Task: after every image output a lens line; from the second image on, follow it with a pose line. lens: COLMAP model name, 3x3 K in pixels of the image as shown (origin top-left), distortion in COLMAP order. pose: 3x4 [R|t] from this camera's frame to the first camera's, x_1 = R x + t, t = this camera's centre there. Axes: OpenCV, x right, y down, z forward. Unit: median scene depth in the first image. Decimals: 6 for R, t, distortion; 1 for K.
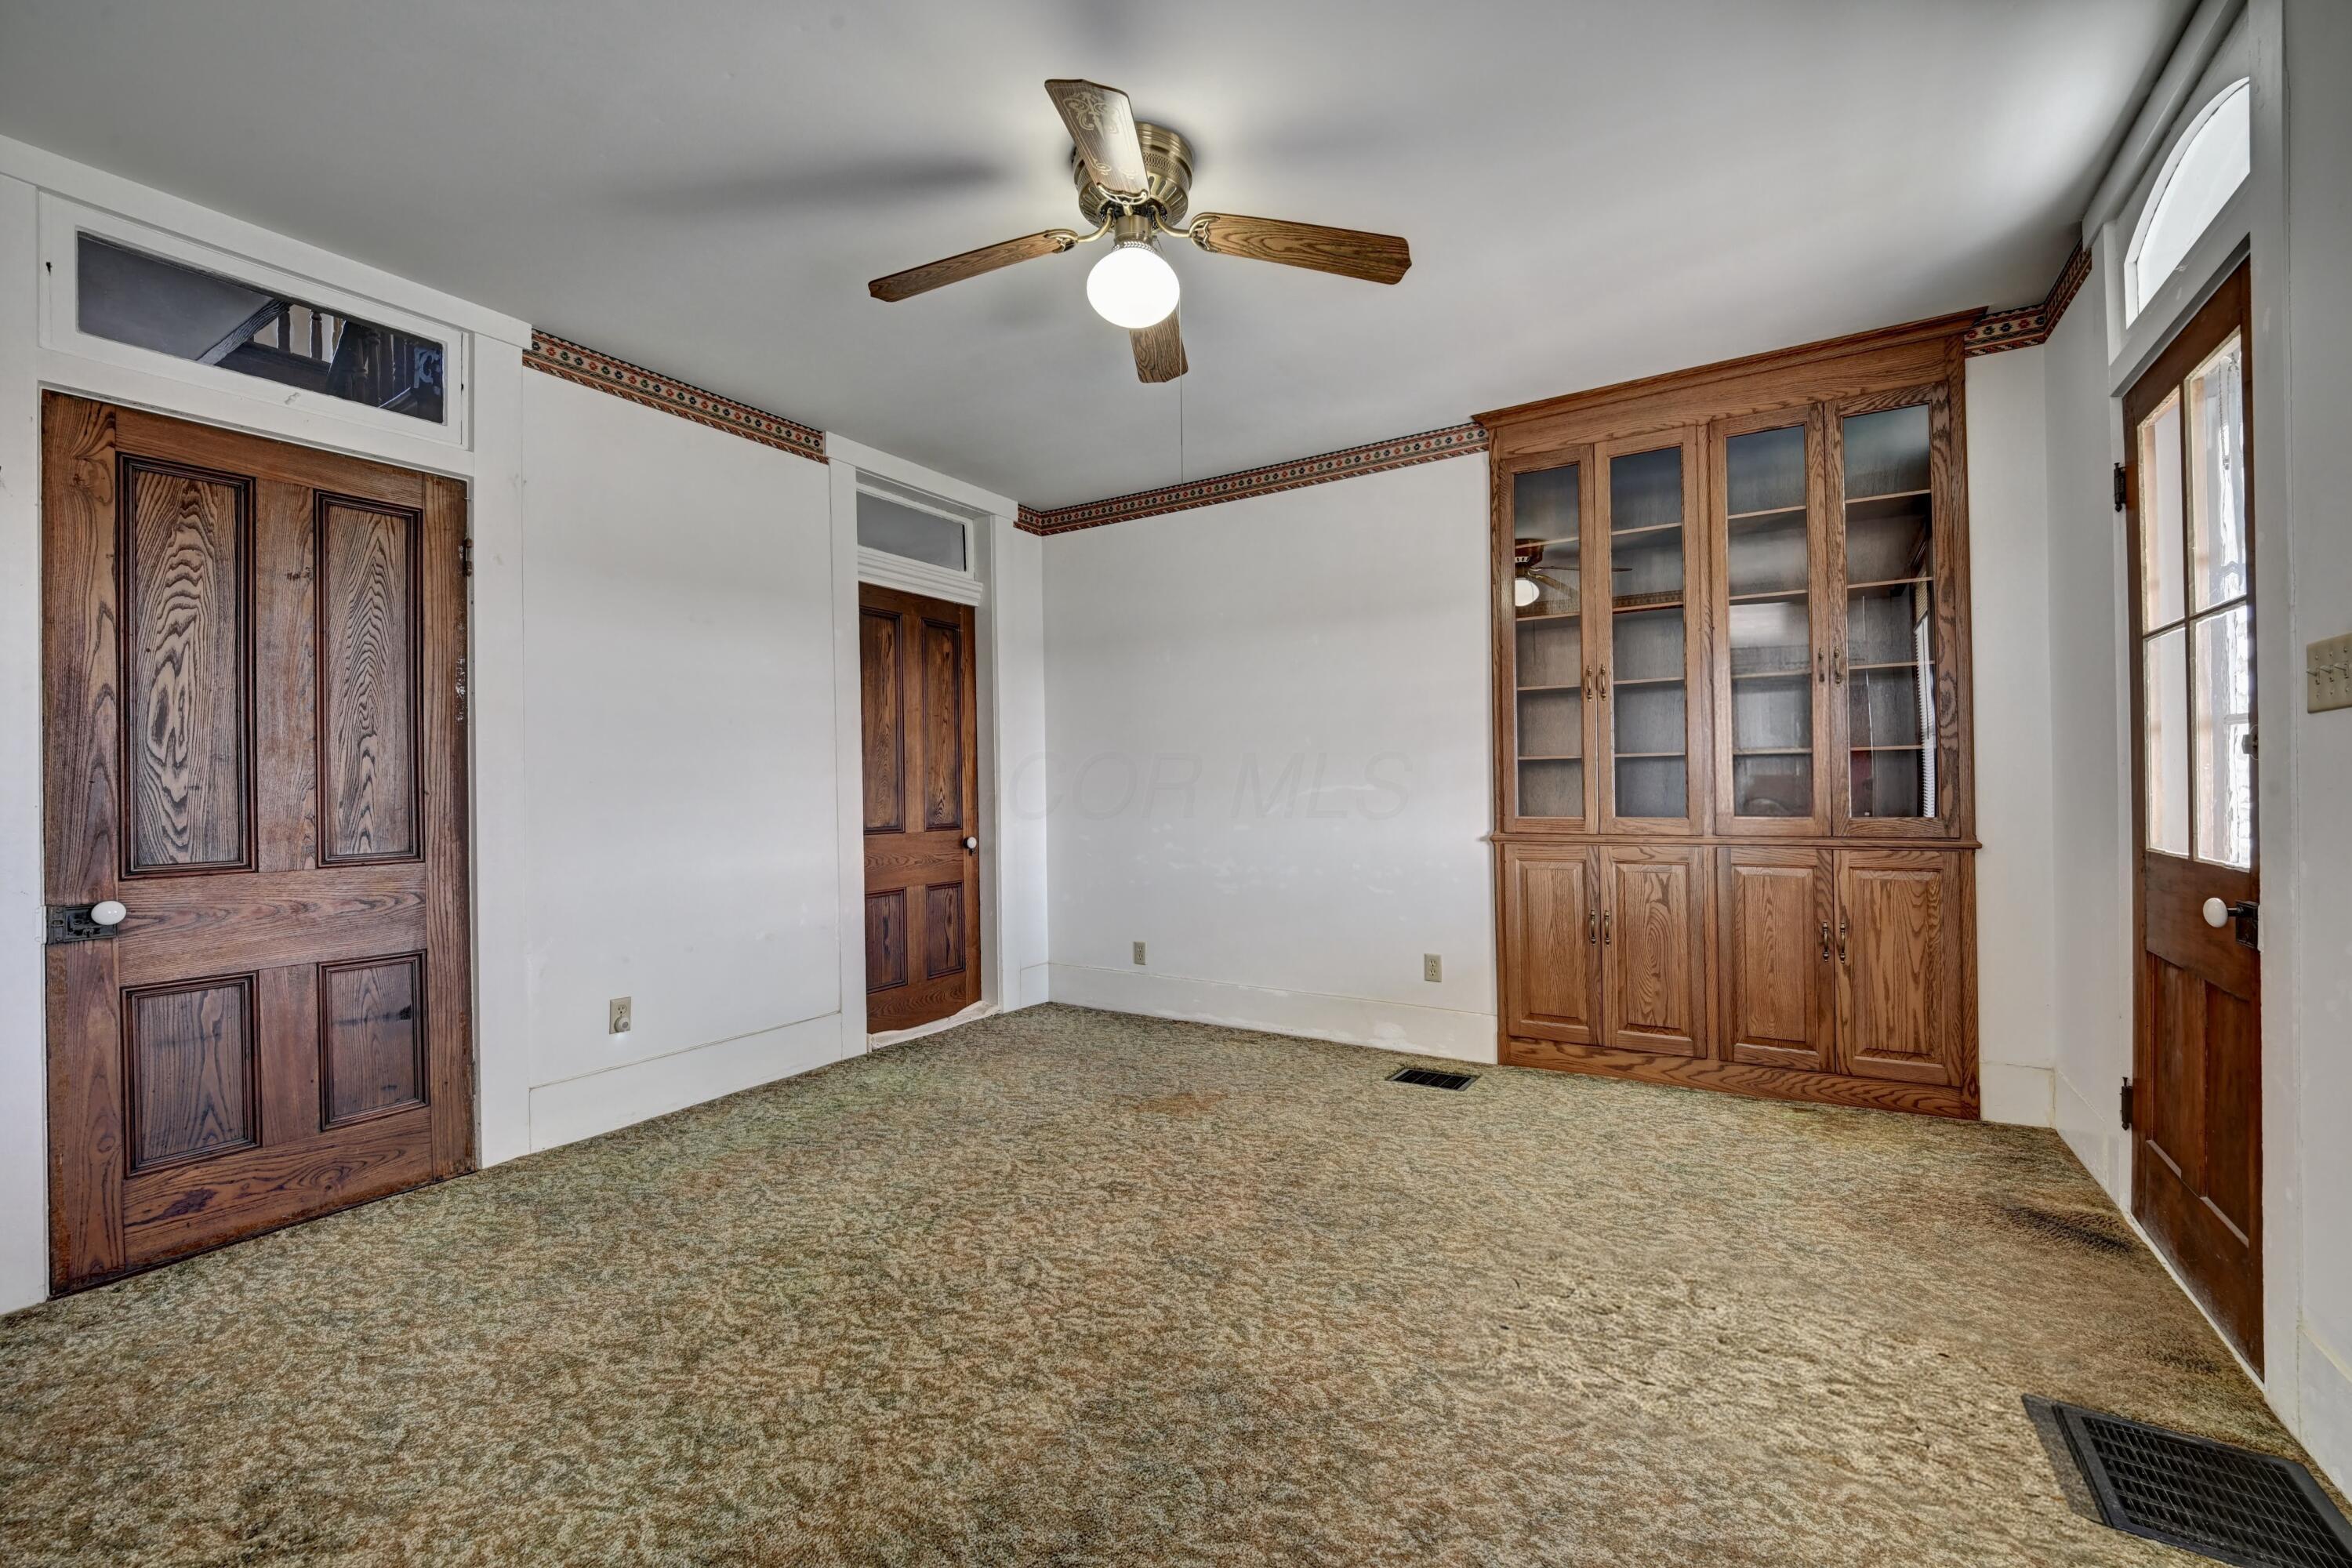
lens RADIAL K [[954.2, 0, 1174.4], [0, 954.2, 795.4], [0, 0, 1]] dist [0.009945, -0.010773]
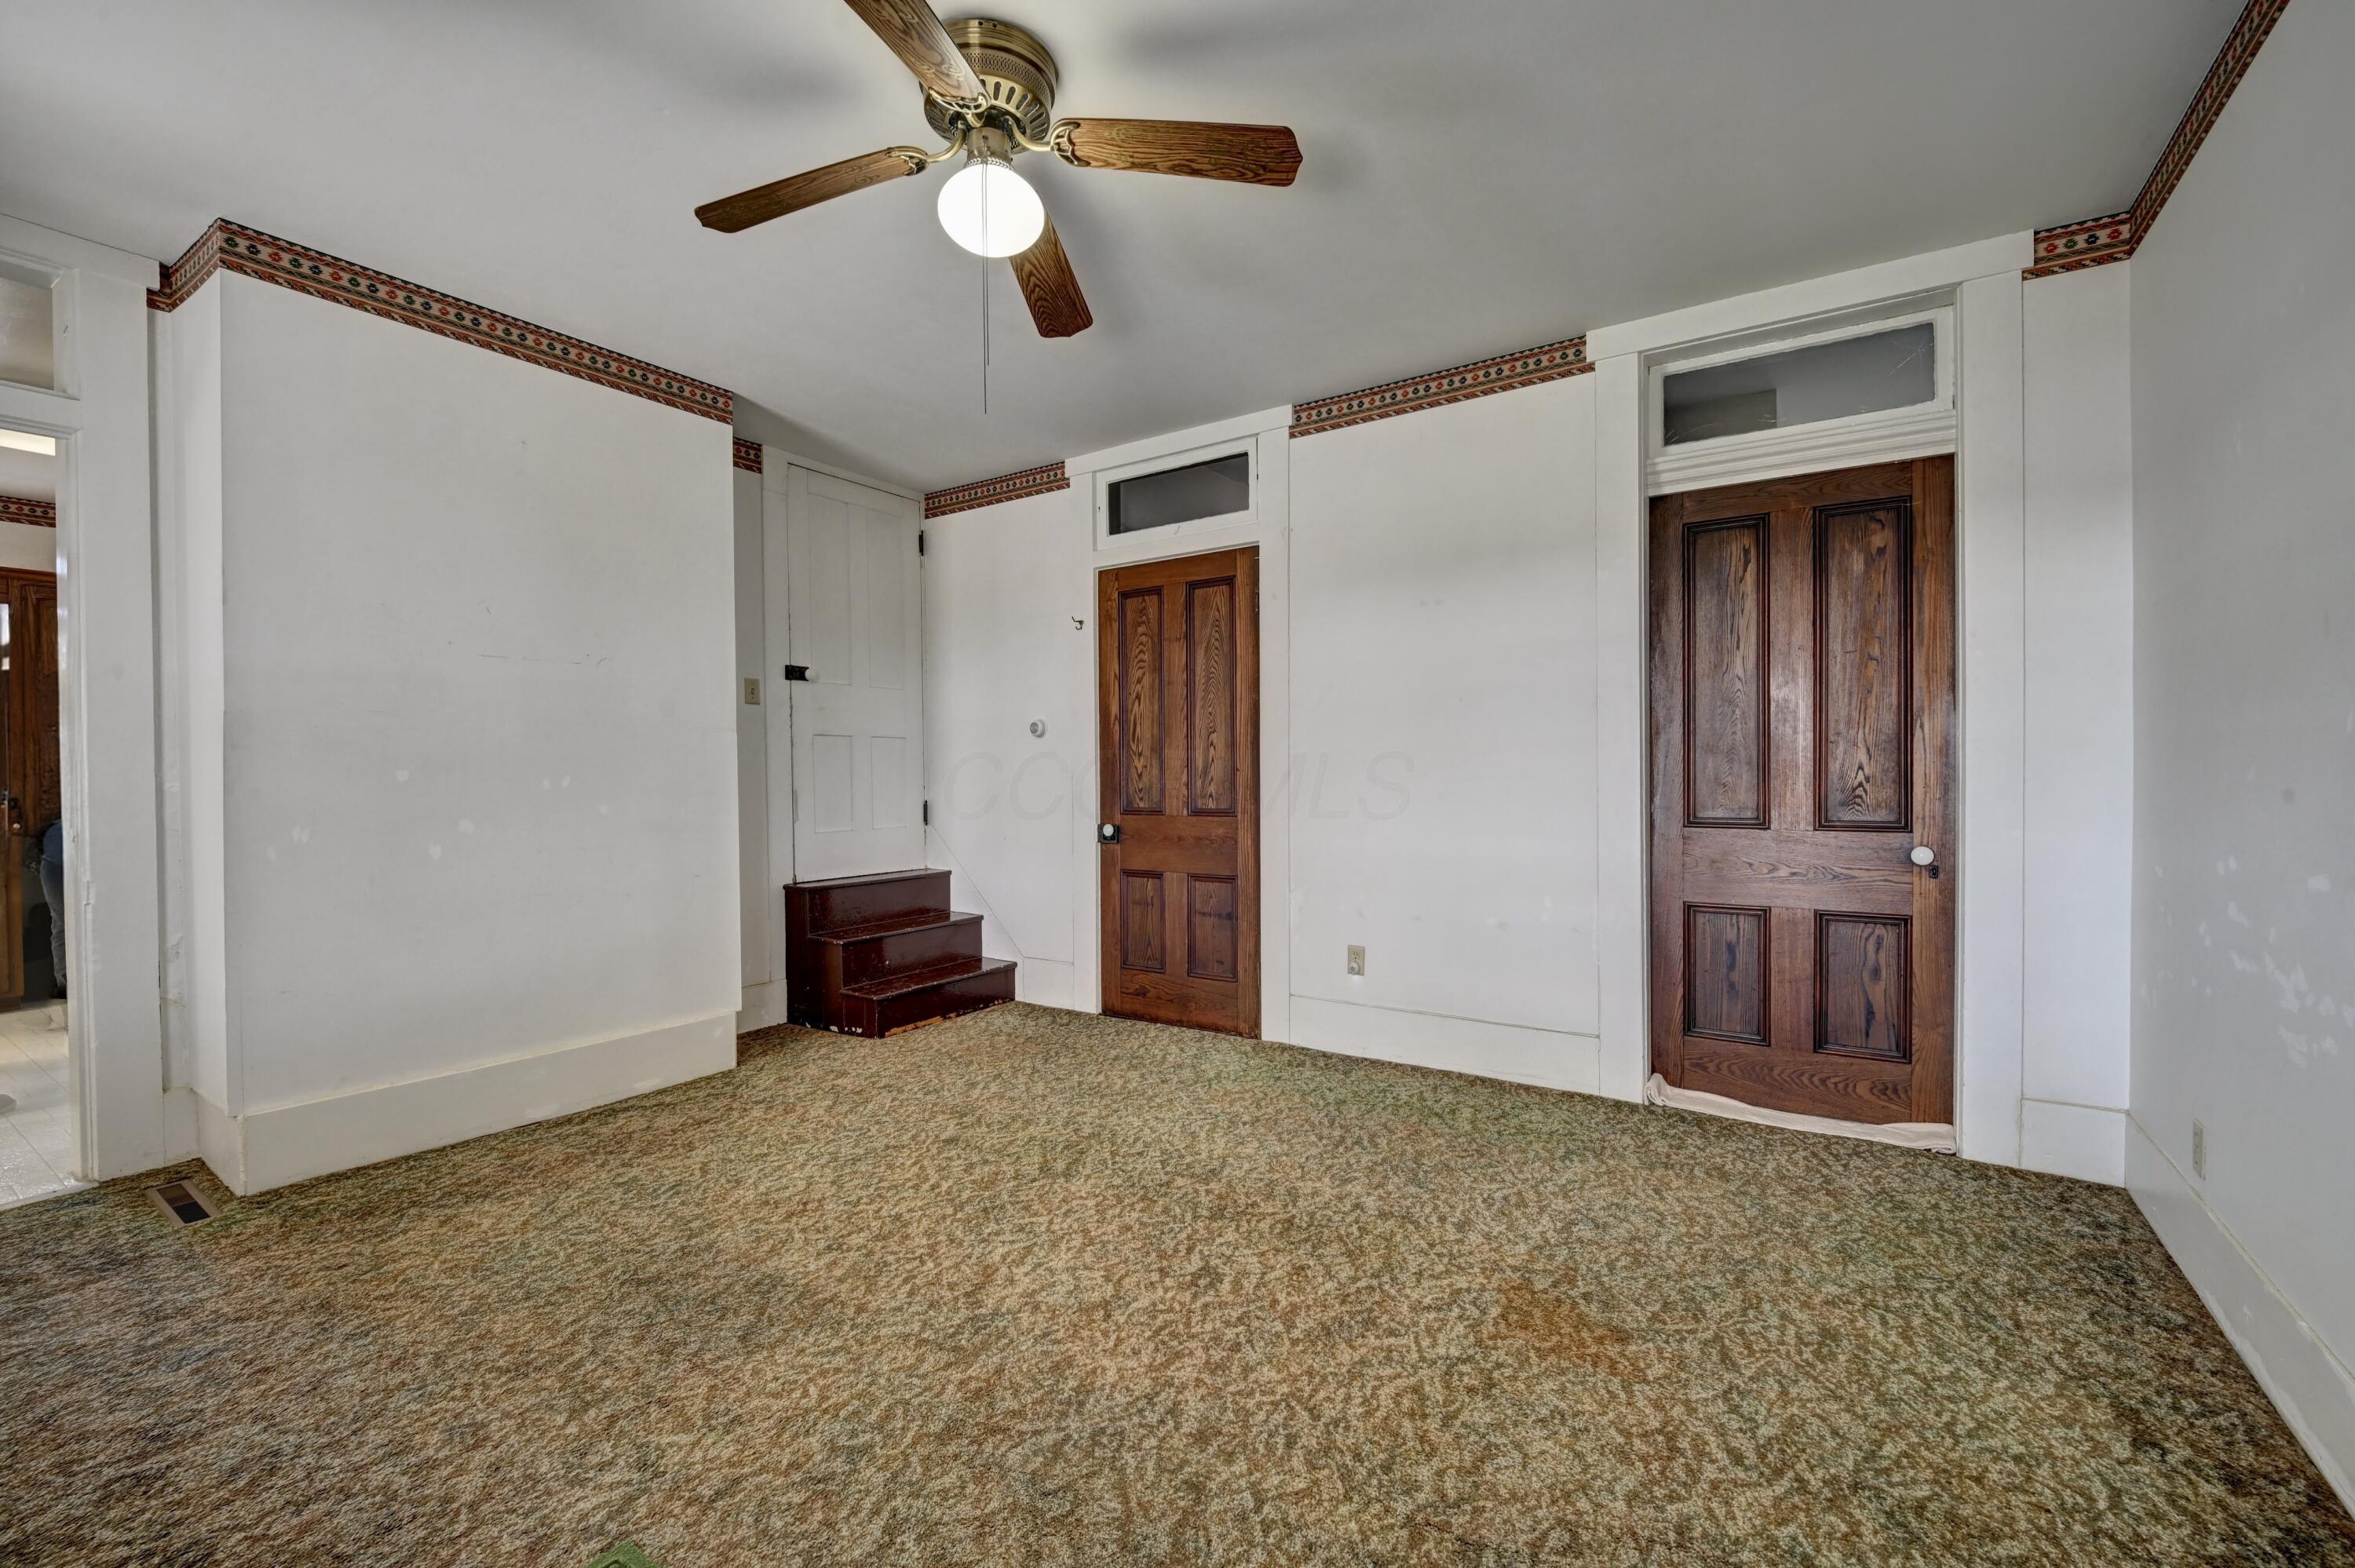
lens RADIAL K [[955.3, 0, 1175.9], [0, 955.3, 795.5], [0, 0, 1]] dist [0.009945, -0.010773]
pose [[-0.015427, 0.043438, -0.998937, 0.667528], [0.002236, 0.999055, 0.043409, -0.026339], [0.999879, -0.001564, -0.015509, 0.912051]]
